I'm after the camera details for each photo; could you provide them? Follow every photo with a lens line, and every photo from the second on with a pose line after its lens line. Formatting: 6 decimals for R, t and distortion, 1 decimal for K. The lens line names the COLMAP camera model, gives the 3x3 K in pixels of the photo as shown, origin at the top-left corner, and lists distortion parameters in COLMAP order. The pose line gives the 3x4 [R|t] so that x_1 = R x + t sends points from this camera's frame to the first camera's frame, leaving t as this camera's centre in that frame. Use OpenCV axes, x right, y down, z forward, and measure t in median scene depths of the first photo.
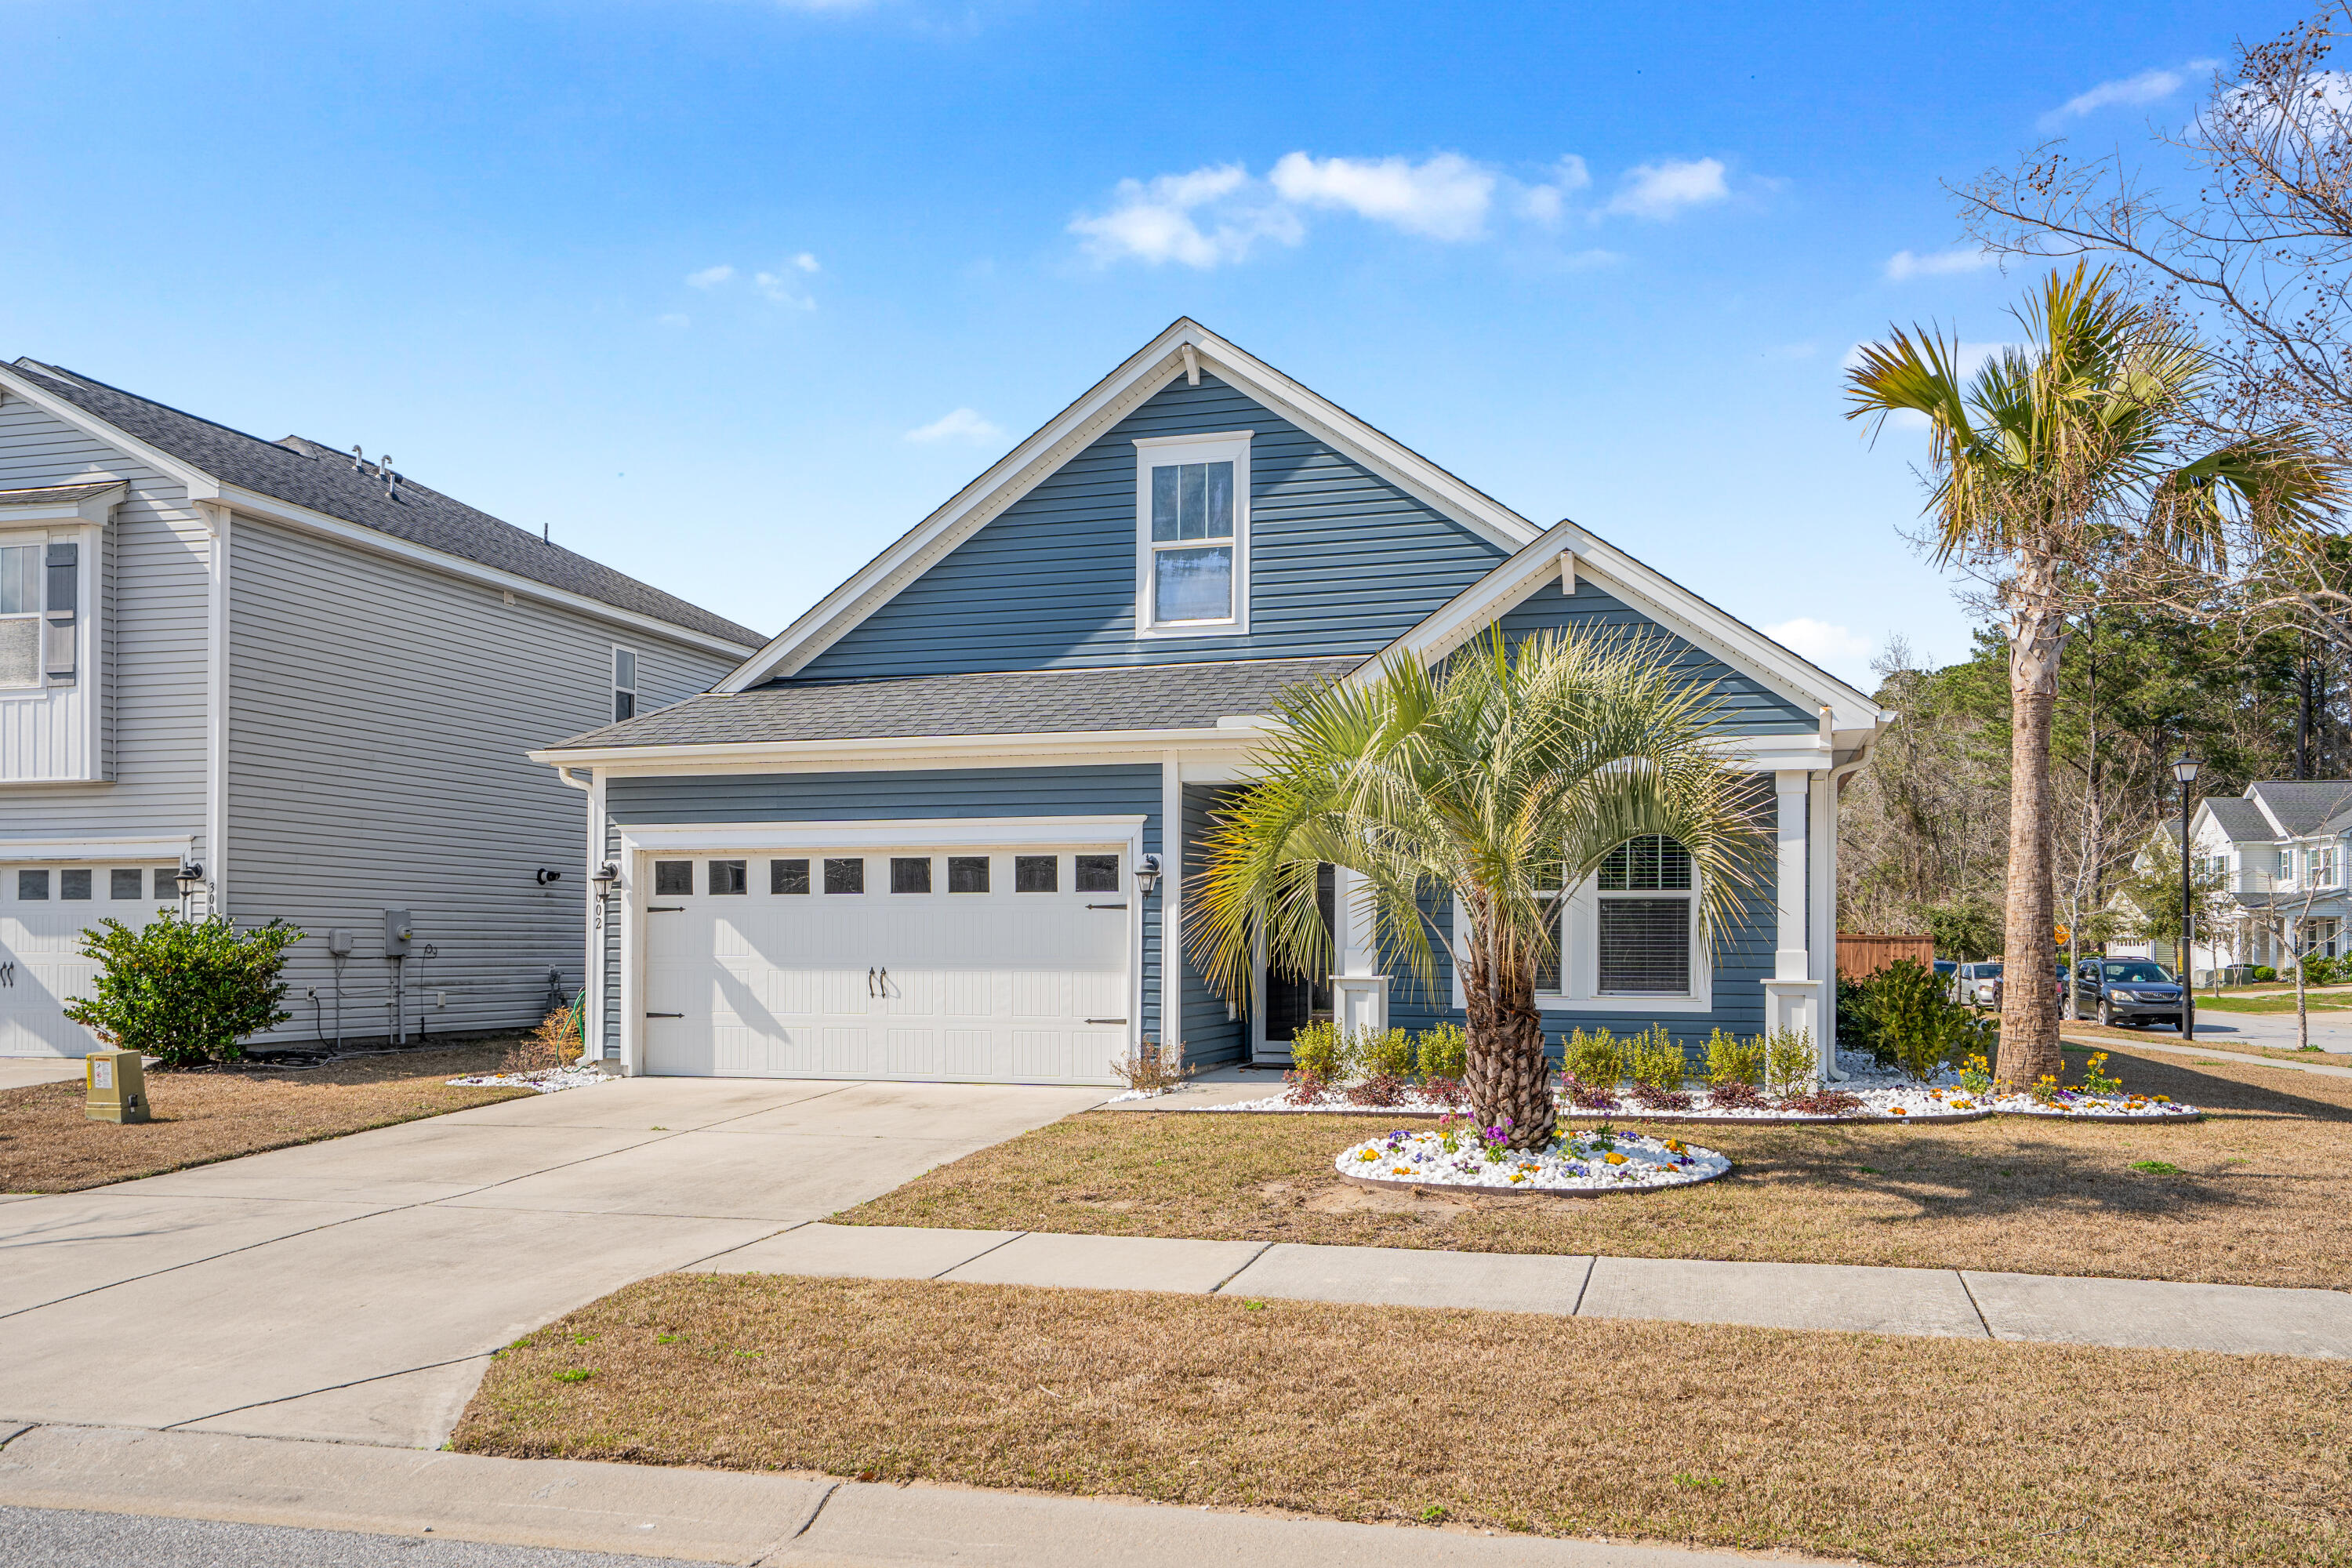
lens RADIAL K [[1903.5, 0, 1183.4], [0, 1903.5, 794.3], [0, 0, 1]] dist [0.004999, 0.050894]
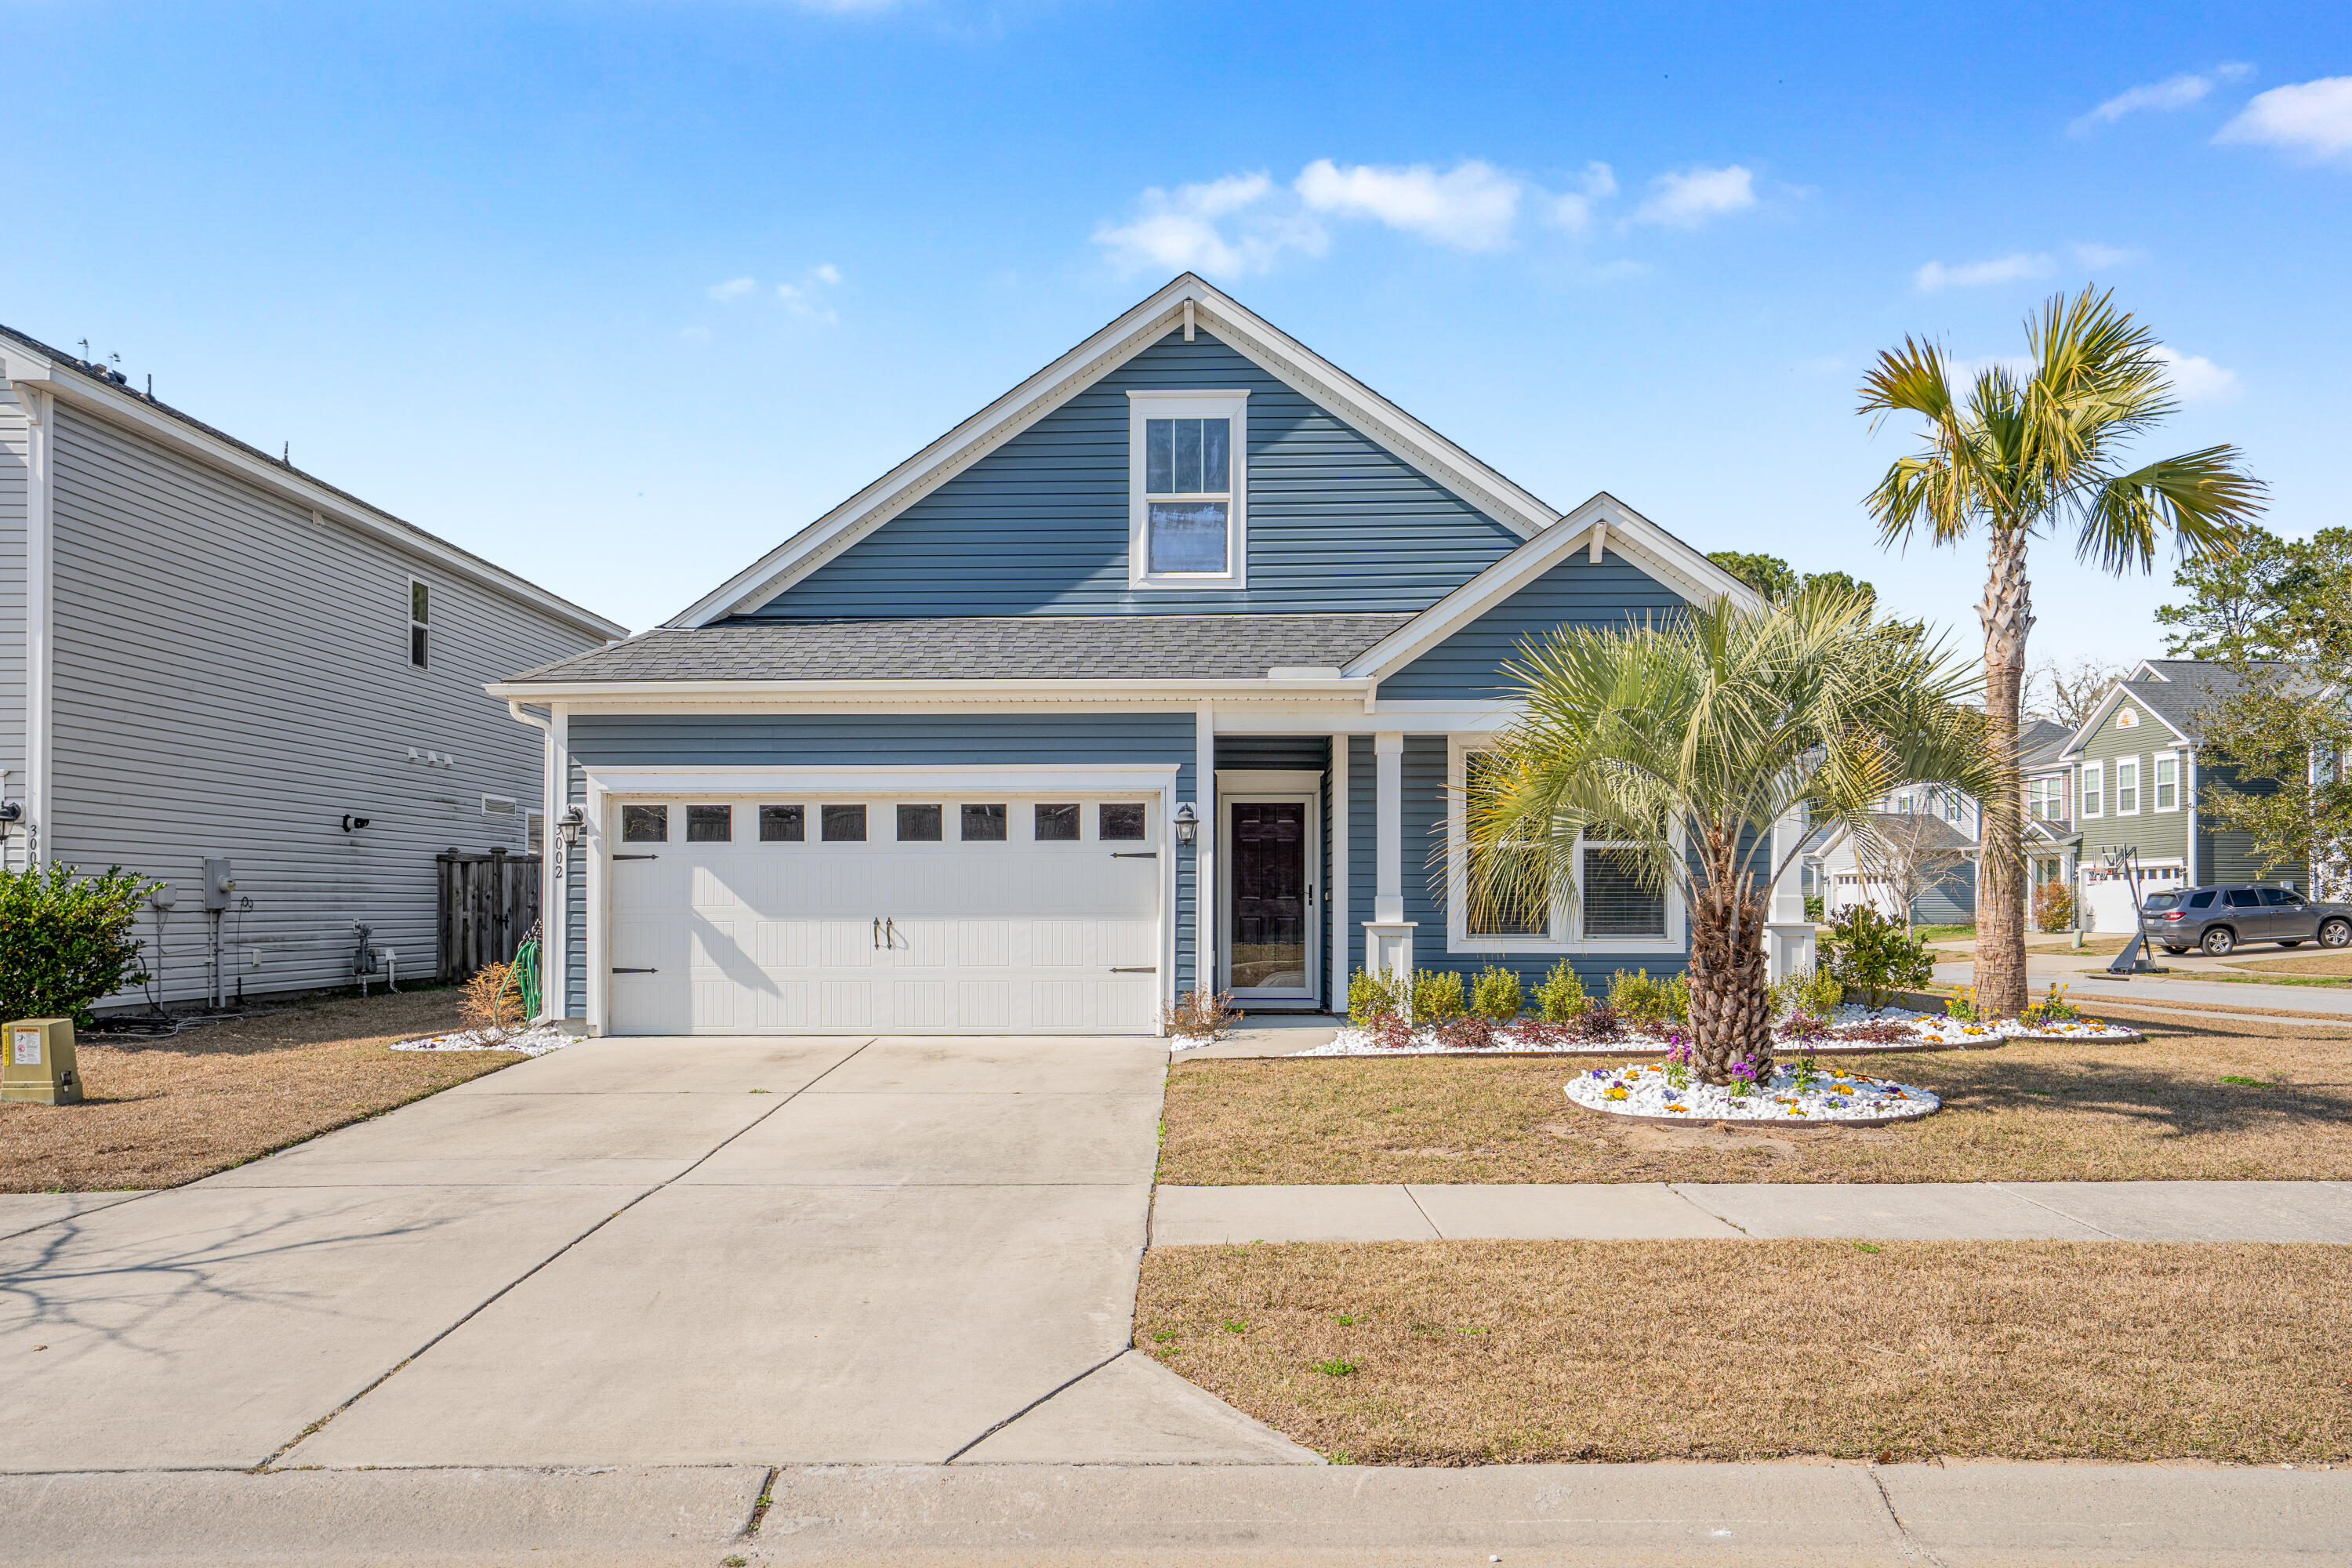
lens RADIAL K [[1775.9, 0, 1176.2], [0, 1775.9, 777.0], [0, 0, 1]] dist [0.013011, 0.013697]
pose [[0.963547, 0.014714, 0.267134, -0.271885], [-0.017605, 0.999809, 0.008431, 0.009884], [-0.266959, -0.012827, 0.963623, 0.097282]]
